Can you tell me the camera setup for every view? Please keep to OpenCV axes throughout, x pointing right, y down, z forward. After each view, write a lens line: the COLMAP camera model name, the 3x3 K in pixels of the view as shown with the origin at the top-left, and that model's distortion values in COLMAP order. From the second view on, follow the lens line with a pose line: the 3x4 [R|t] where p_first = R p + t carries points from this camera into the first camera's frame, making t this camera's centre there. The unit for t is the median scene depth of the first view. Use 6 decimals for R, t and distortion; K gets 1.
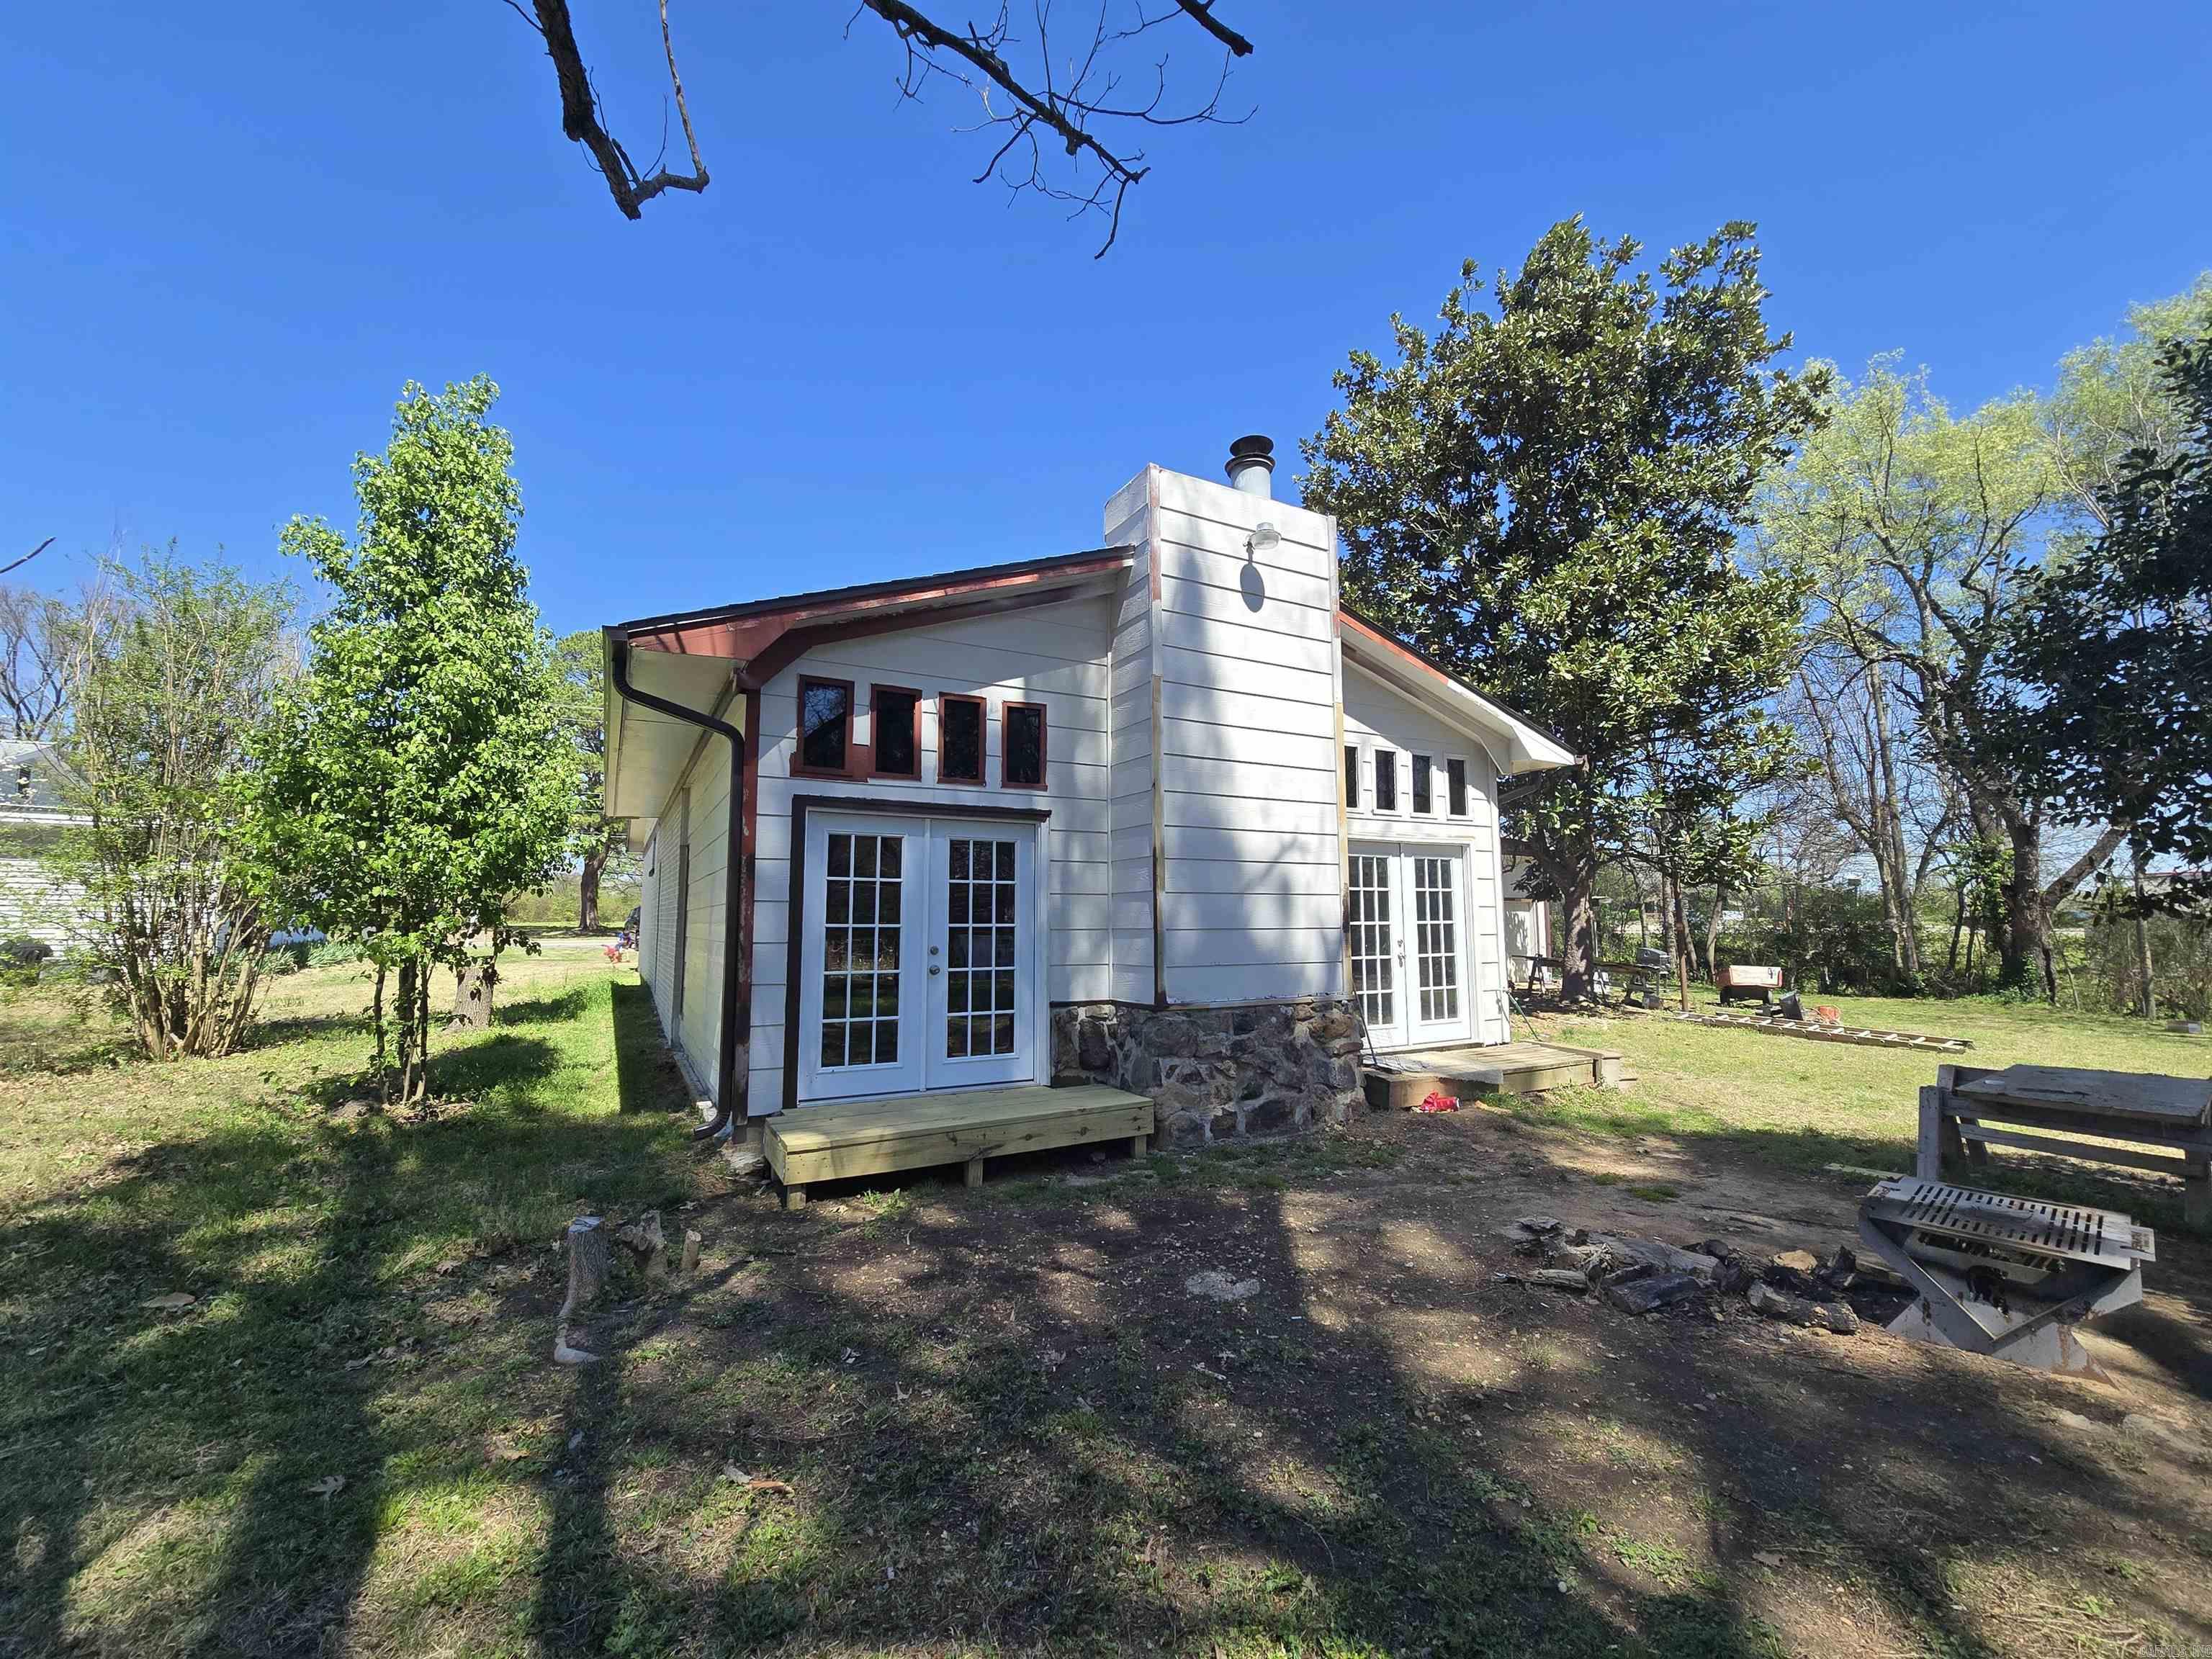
lens RADIAL K [[906.4, 0, 1096.8], [0, 906.4, 828.2], [0, 0, 1]] dist [-0.004459, 0.000669]
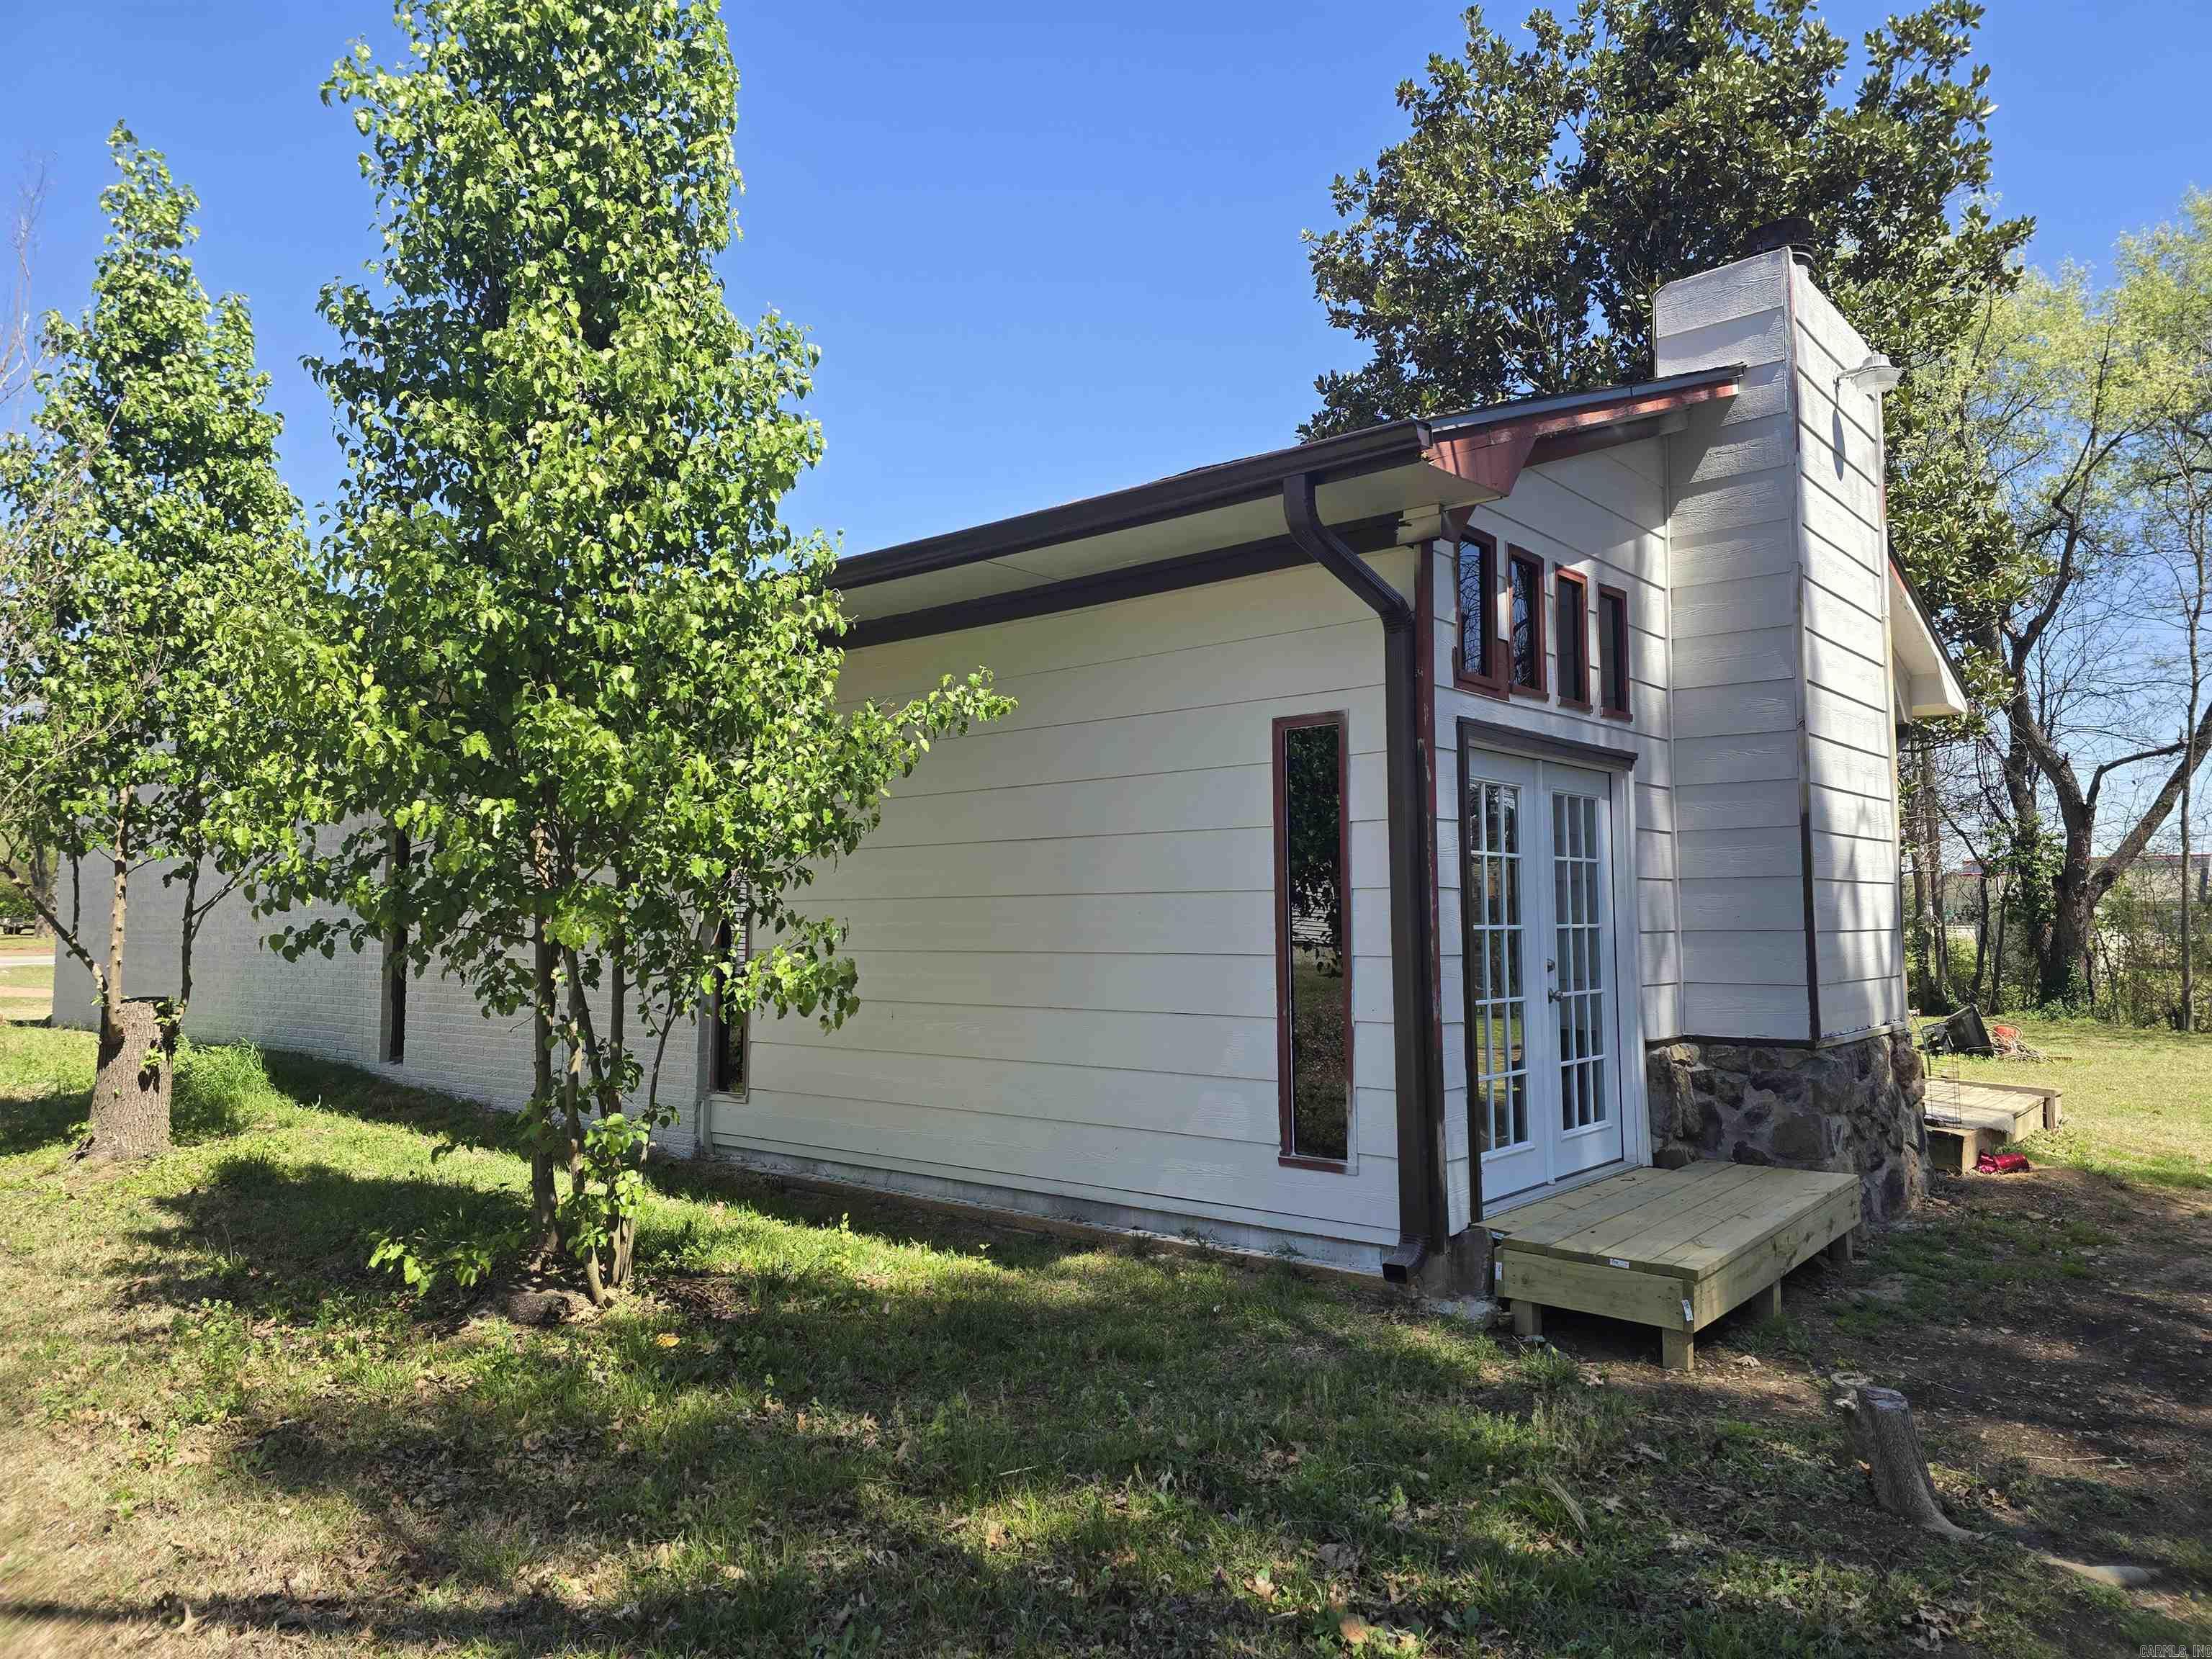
lens RADIAL K [[1470.1, 0, 1111.4], [0, 1470.1, 817.1], [0, 0, 1]] dist [0.108605, -0.153893]
pose [[0.931723, 0.024440, 0.362347, -0.819206], [-0.037001, 0.998929, 0.027764, 0.010893], [-0.361280, -0.039275, 0.931630, 0.128586]]
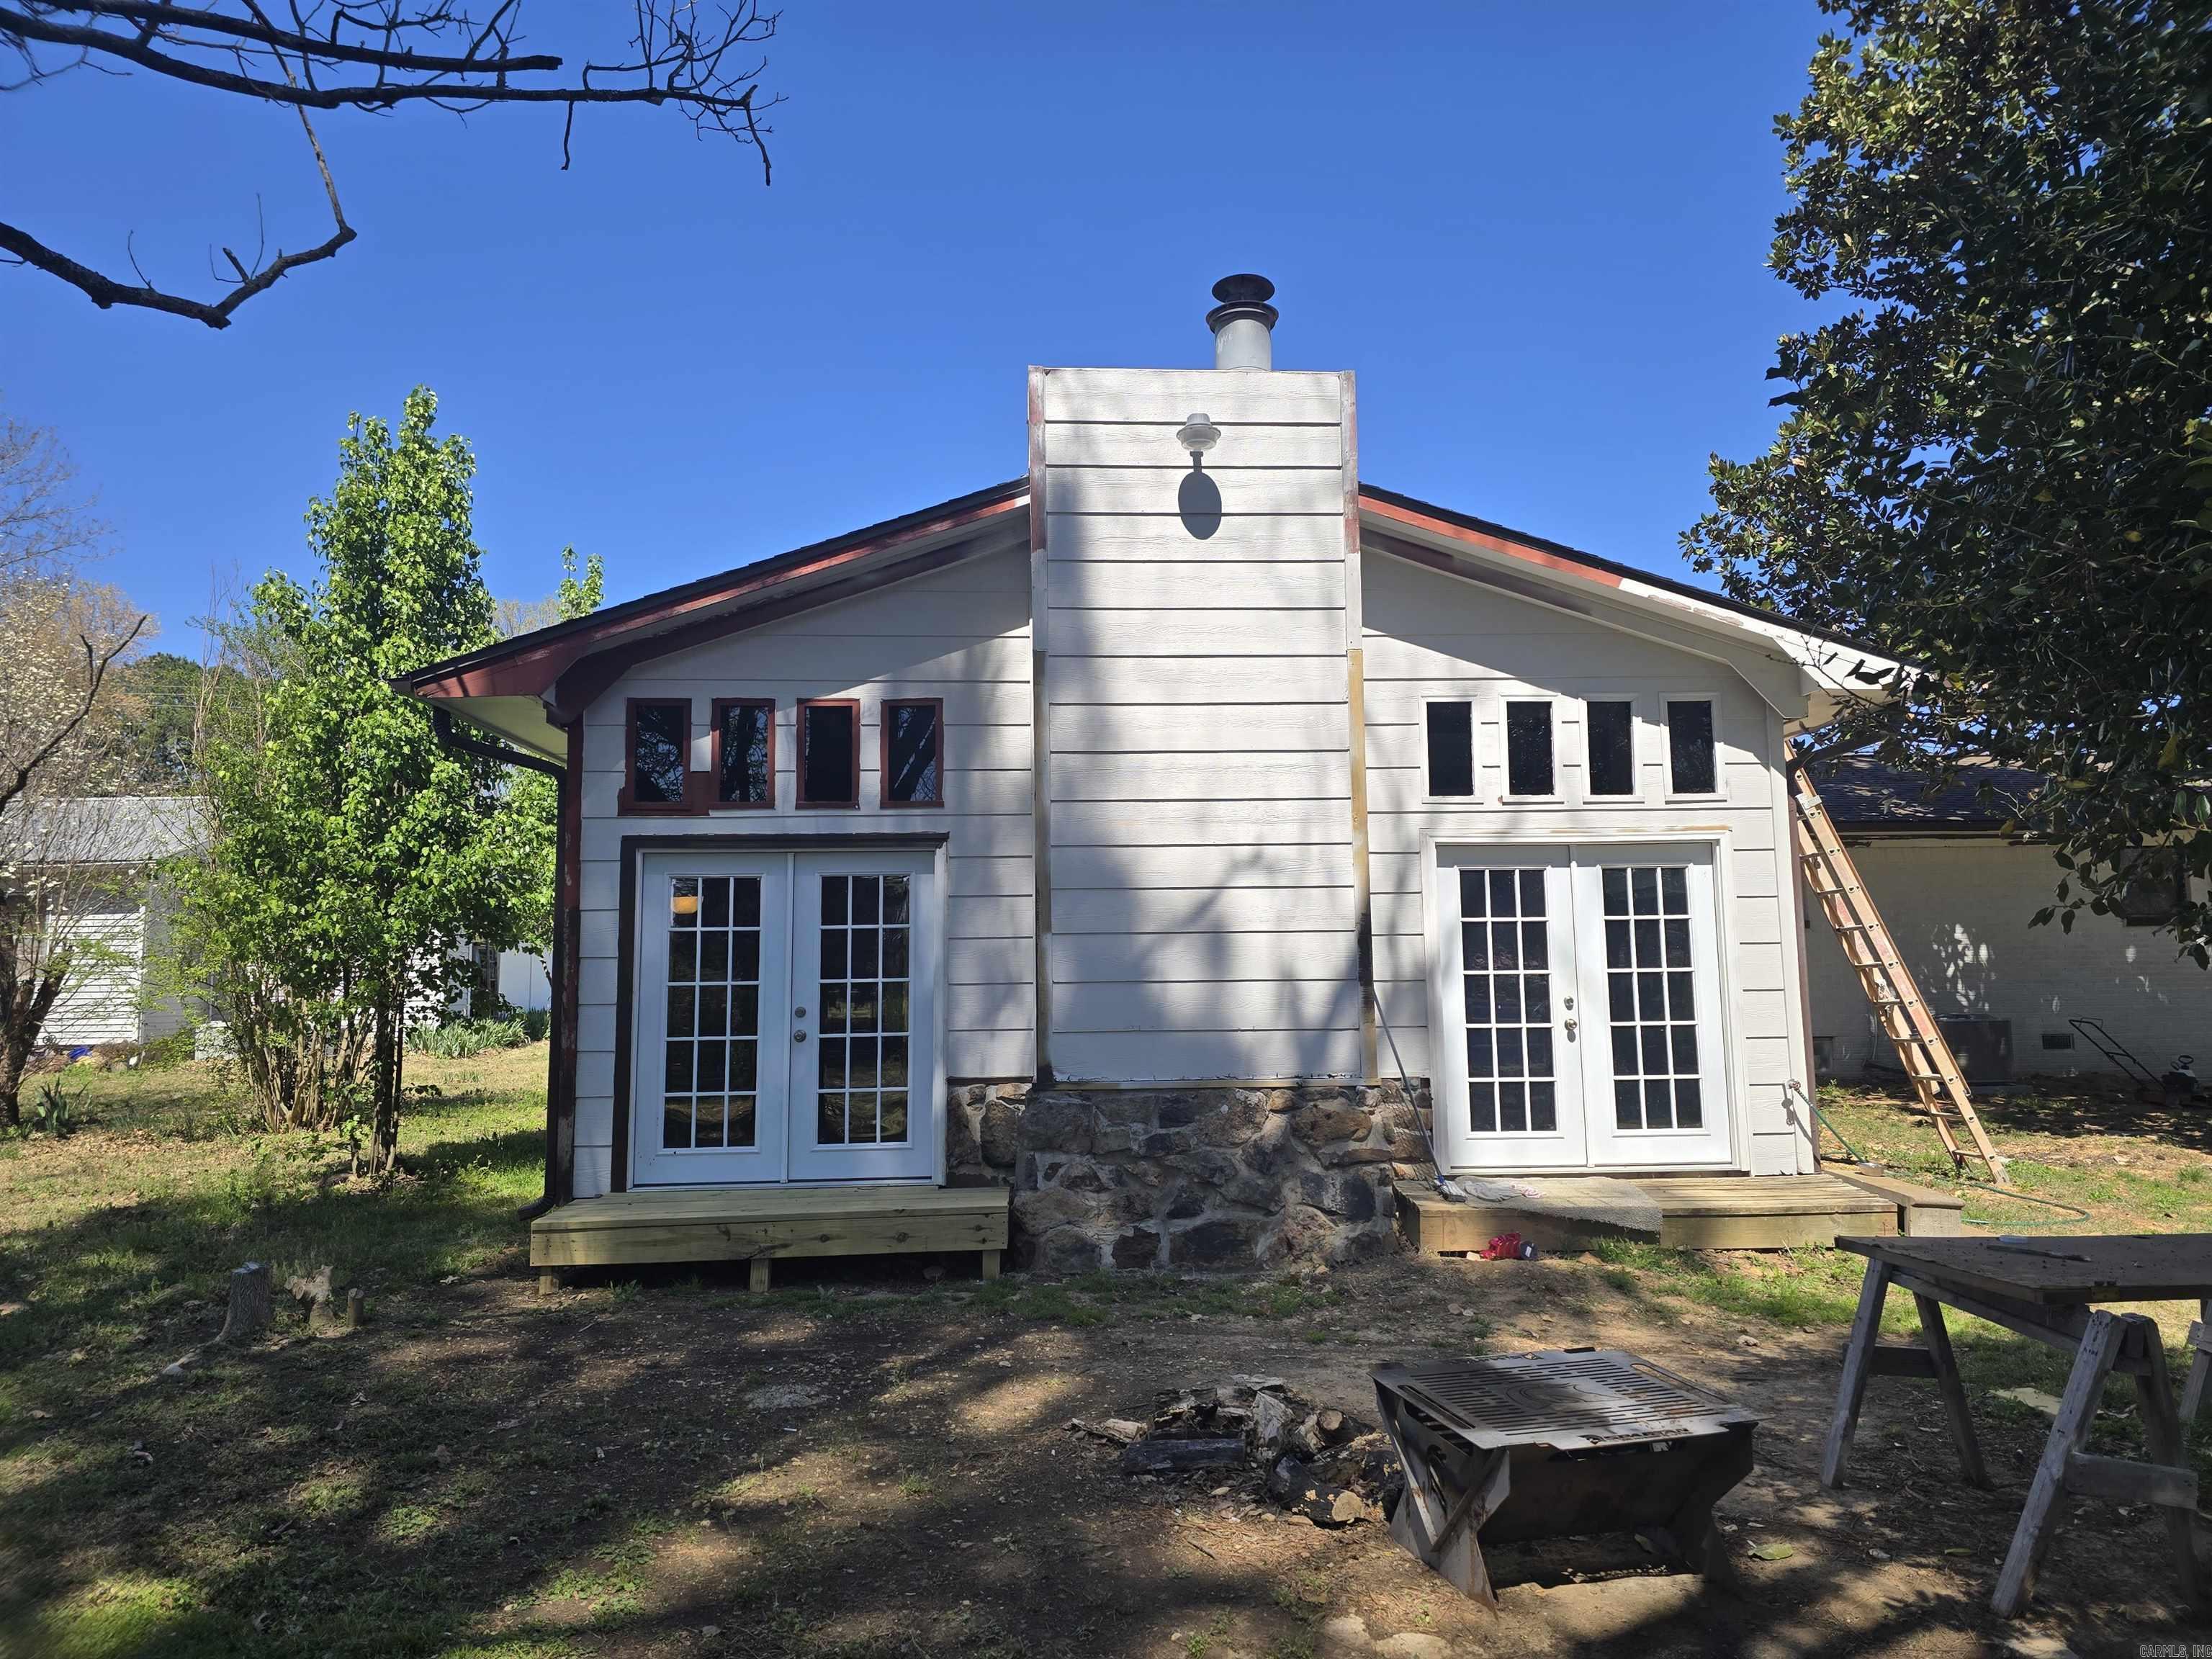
lens RADIAL K [[1470.1, 0, 1111.4], [0, 1470.1, 817.1], [0, 0, 1]] dist [0.108605, -0.153893]
pose [[0.903957, -0.057268, -0.423772, 0.631323], [0.055063, 0.998330, -0.017455, -0.003199], [0.424064, -0.007555, 0.905601, -0.093413]]
